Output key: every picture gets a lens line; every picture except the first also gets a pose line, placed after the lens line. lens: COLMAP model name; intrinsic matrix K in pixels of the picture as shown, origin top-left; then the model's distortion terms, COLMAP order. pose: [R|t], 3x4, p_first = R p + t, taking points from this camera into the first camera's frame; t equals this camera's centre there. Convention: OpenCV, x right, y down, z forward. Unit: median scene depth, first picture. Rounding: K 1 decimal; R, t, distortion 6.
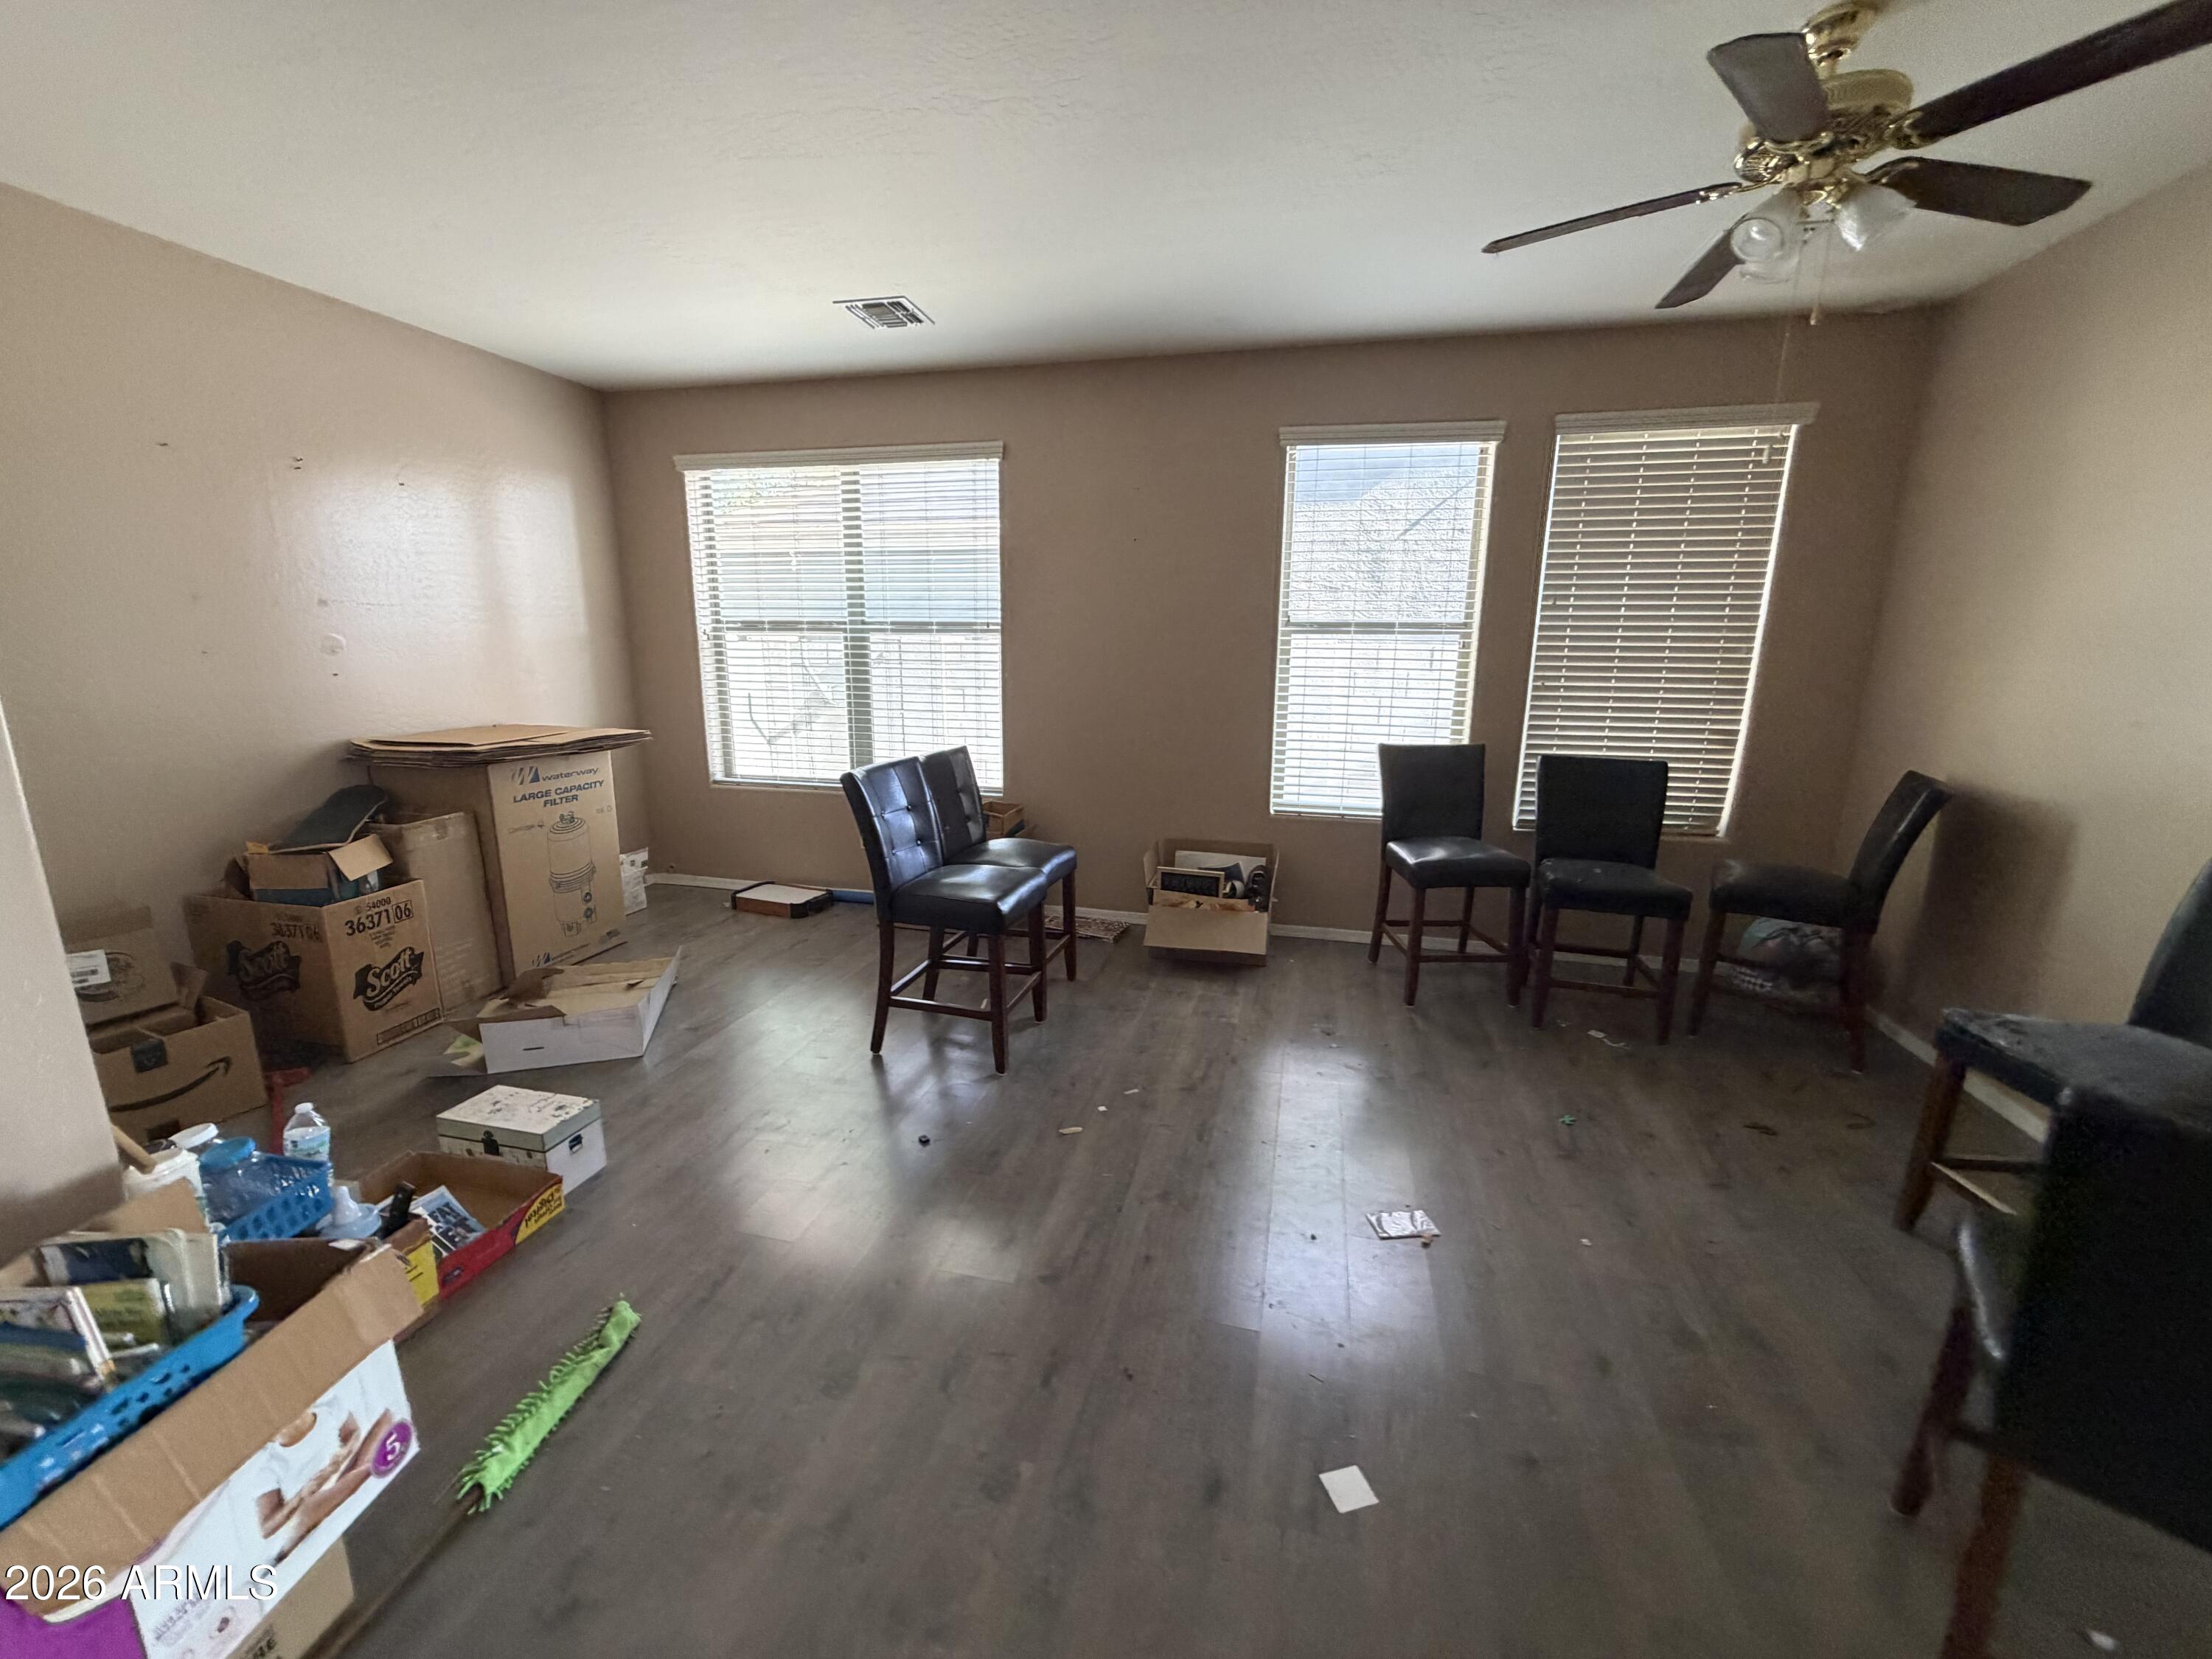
lens RADIAL K [[878.4, 0, 1106.0], [0, 878.4, 829.5], [0, 0, 1]] dist [0.002677, 0.000503]
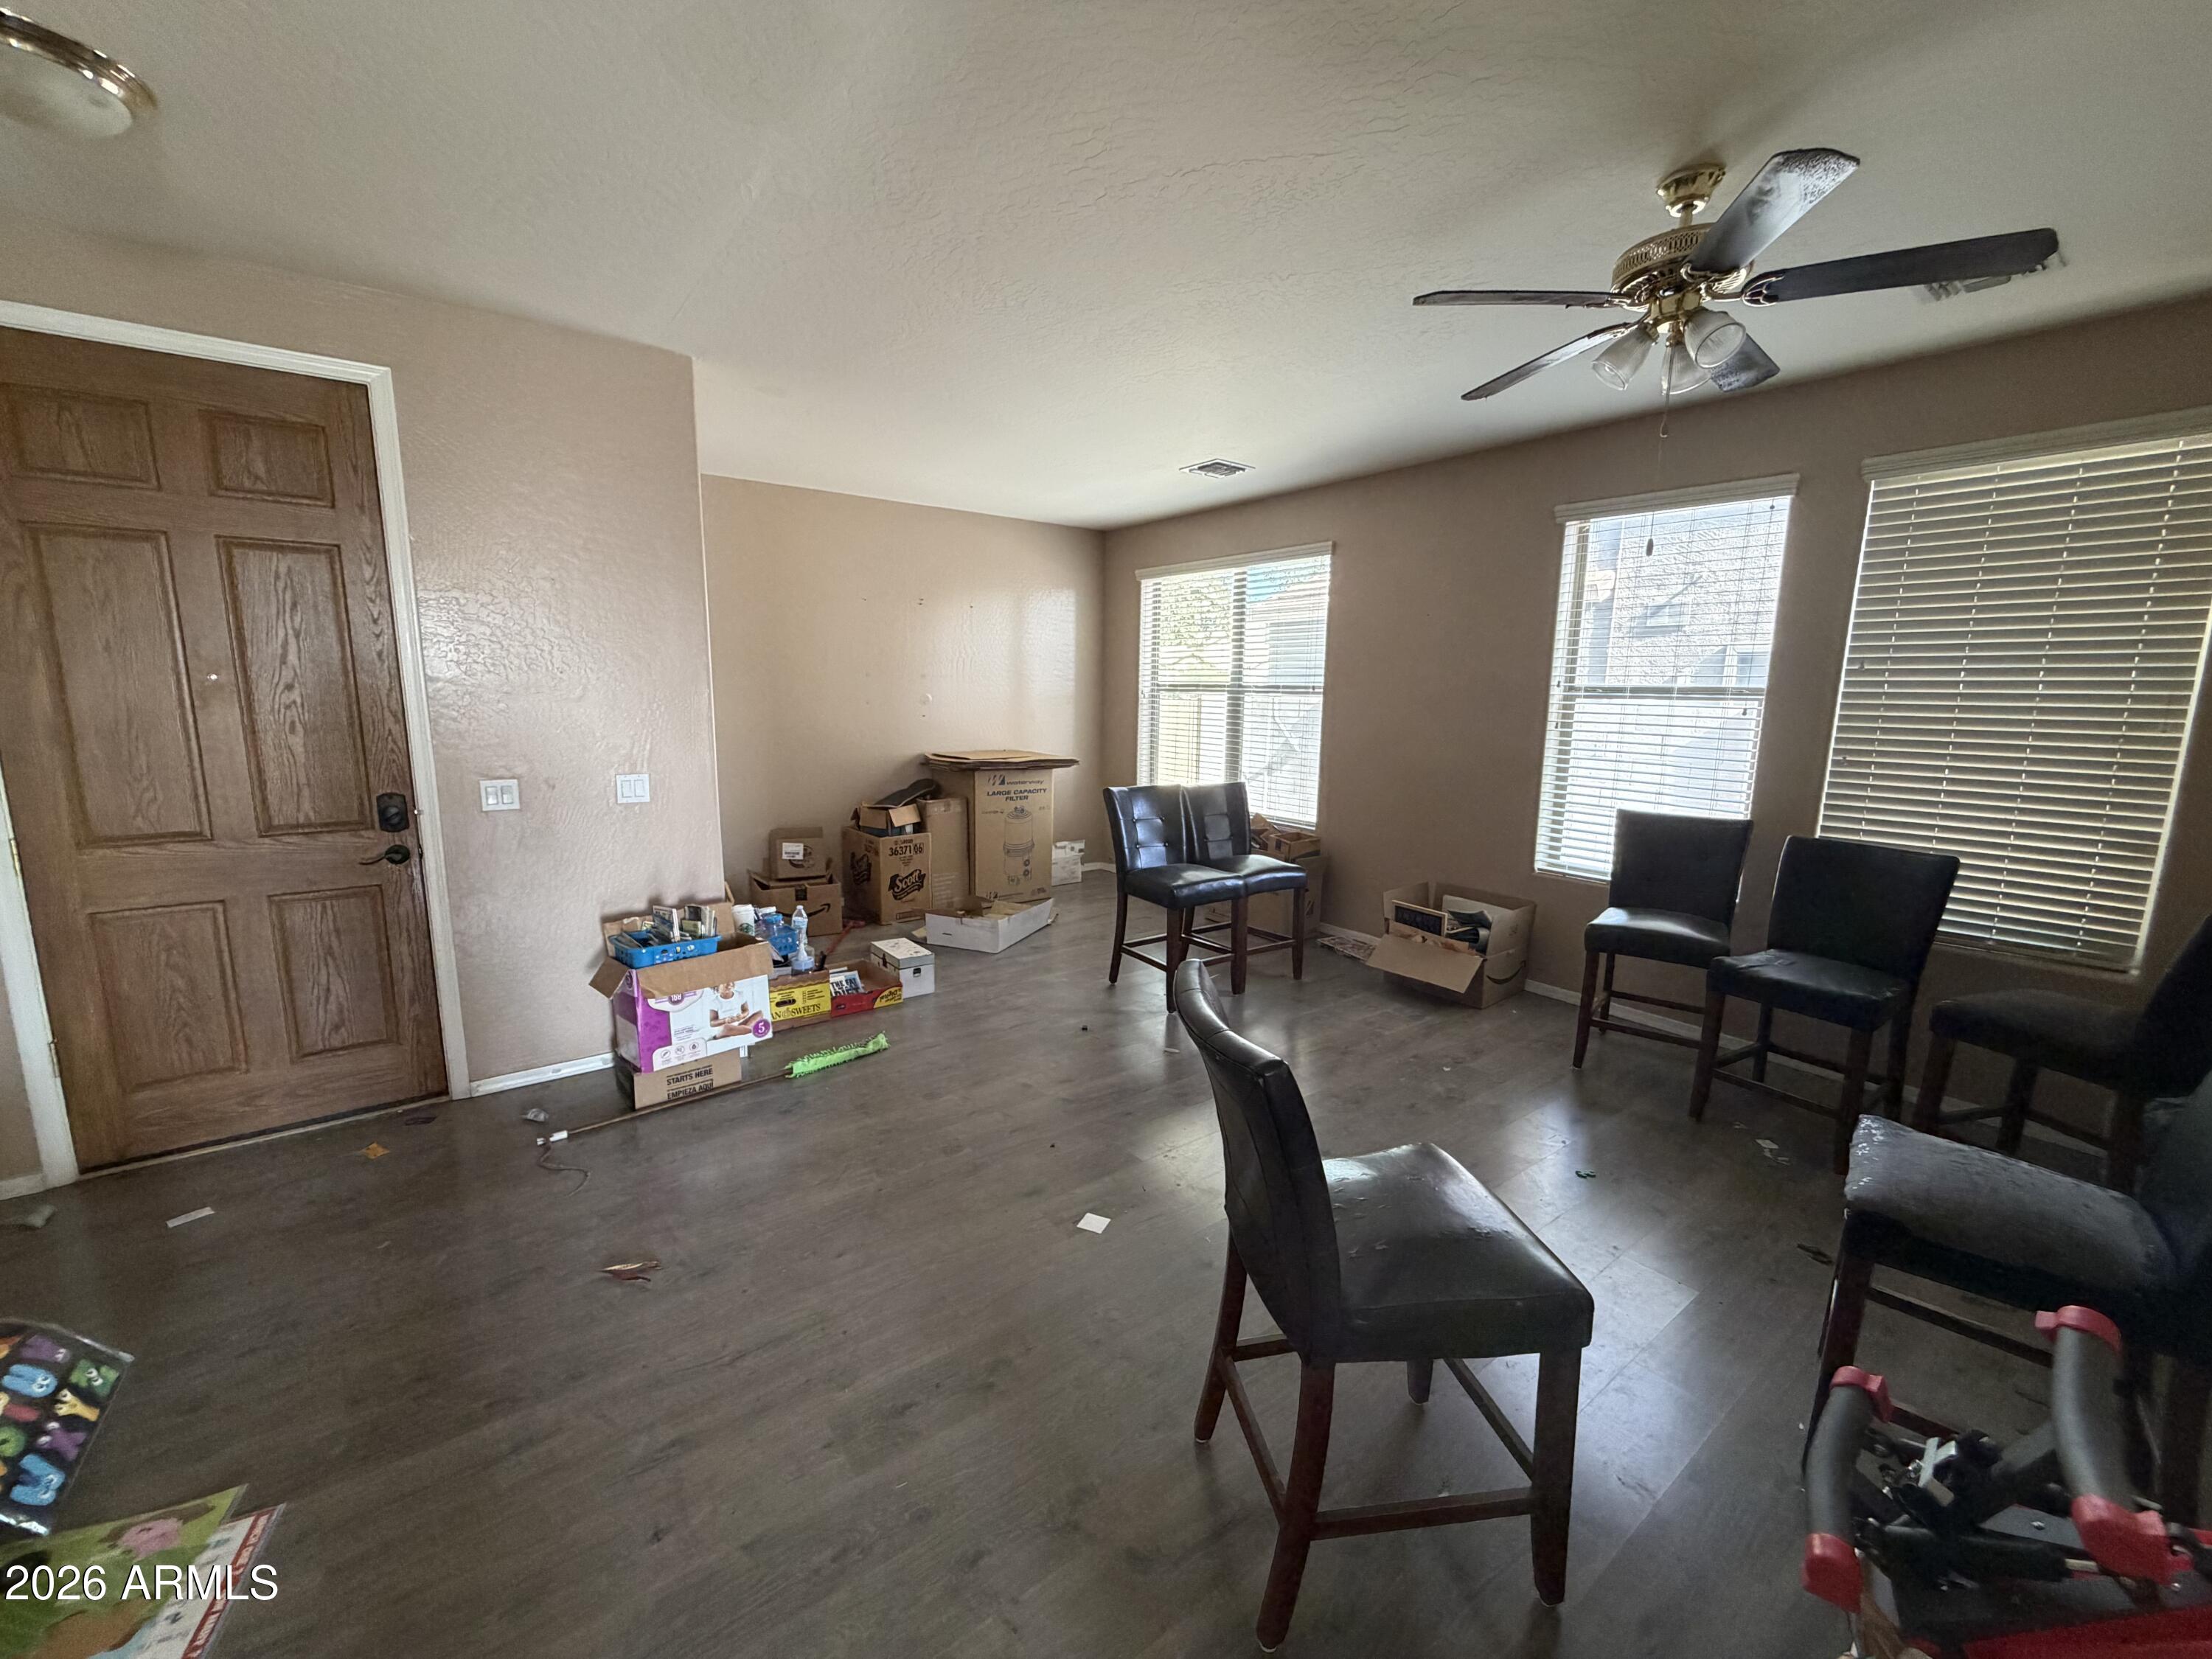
lens RADIAL K [[878.4, 0, 1106.0], [0, 878.4, 829.5], [0, 0, 1]] dist [0.002677, 0.000503]
pose [[0.777152, 0.103433, -0.620754, 0.493413], [-0.141034, 0.989937, -0.011619, 0.018744], [0.613305, 0.096577, 0.783919, -0.133142]]
